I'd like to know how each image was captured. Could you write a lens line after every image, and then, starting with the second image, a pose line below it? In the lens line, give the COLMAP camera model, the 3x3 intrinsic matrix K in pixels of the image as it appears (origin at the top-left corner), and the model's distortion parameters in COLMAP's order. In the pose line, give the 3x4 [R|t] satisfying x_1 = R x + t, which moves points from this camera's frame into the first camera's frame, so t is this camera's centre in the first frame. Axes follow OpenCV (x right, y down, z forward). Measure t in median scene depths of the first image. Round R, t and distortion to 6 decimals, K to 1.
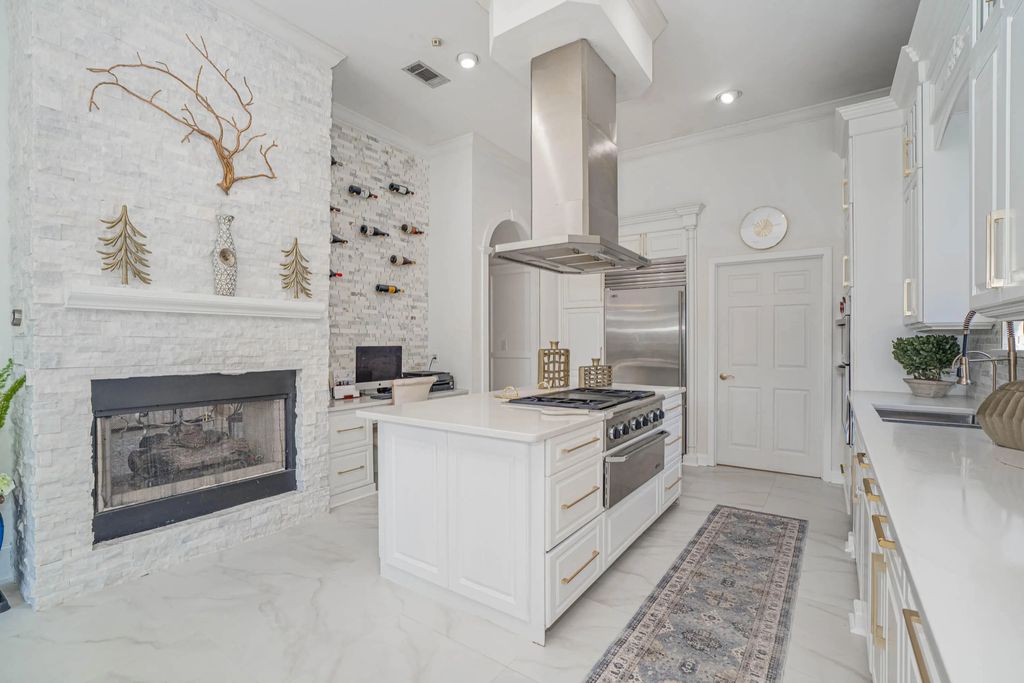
lens RADIAL K [[463.5, 0, 511.7], [0, 463.5, 342.0], [0, 0, 1]] dist [-0.016560, 0.001265]
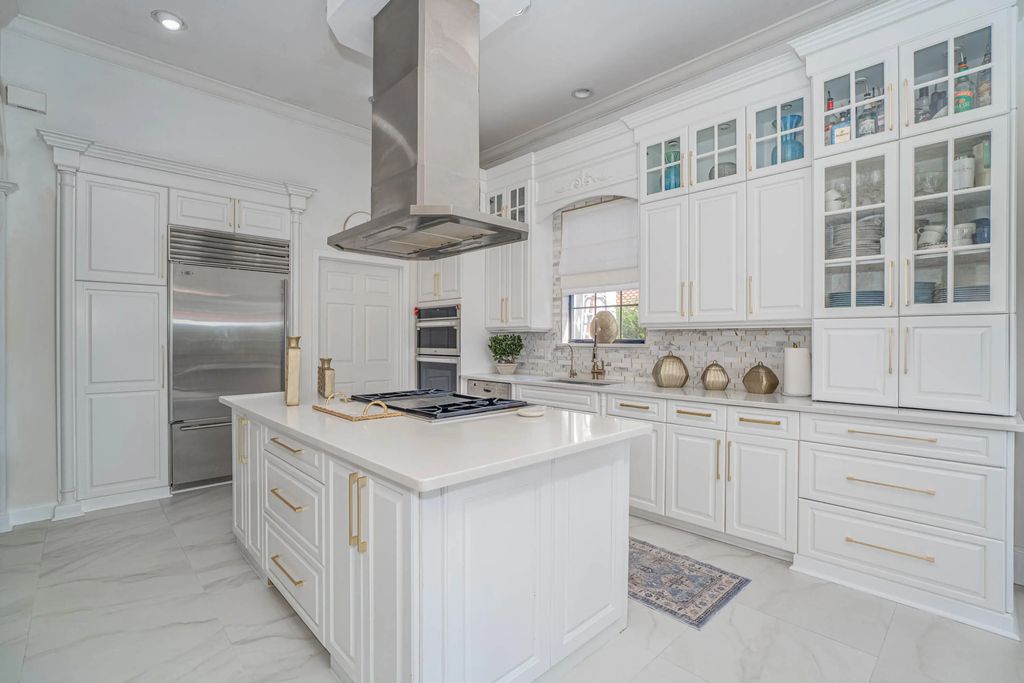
lens RADIAL K [[463.5, 0, 507.0], [0, 463.5, 340.1], [0, 0, 1]] dist [-0.016560, 0.001265]
pose [[0.206127, 0.001767, 0.978524, -0.610417], [-0.006171, 0.999981, -0.000506, 0.002077], [-0.978506, -0.005934, 0.206134, 0.627510]]
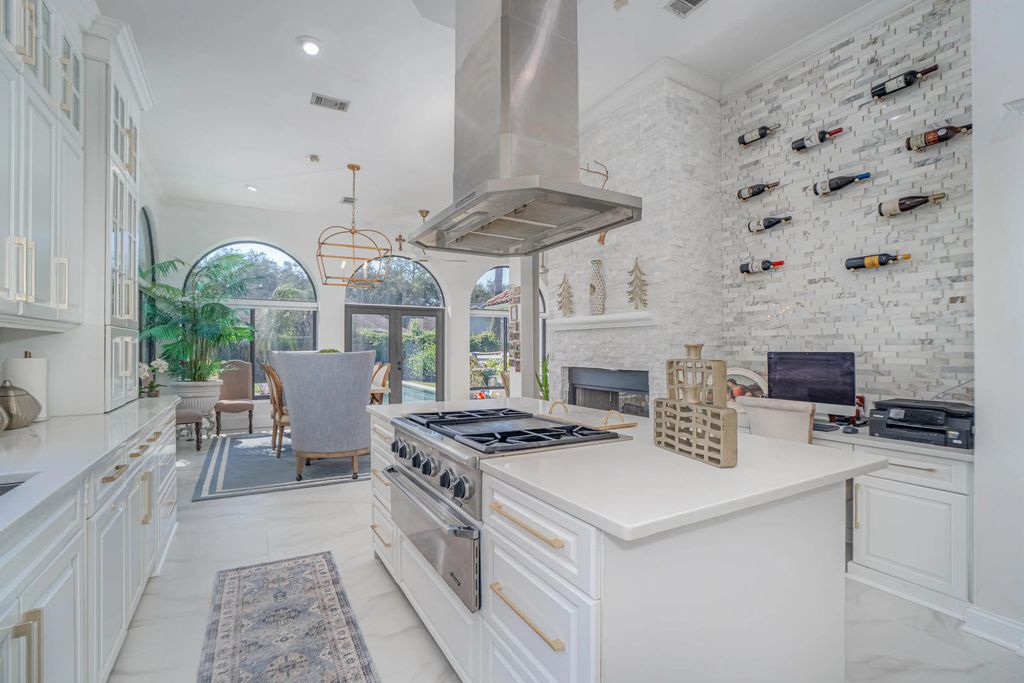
lens RADIAL K [[463.5, 0, 518.2], [0, 463.5, 347.9], [0, 0, 1]] dist [-0.016560, 0.001265]
pose [[-0.417539, 0.002628, -0.908655, 0.714166], [0.001428, 0.999996, 0.002236, 0.000181], [0.908658, -0.000364, -0.417541, 1.199978]]
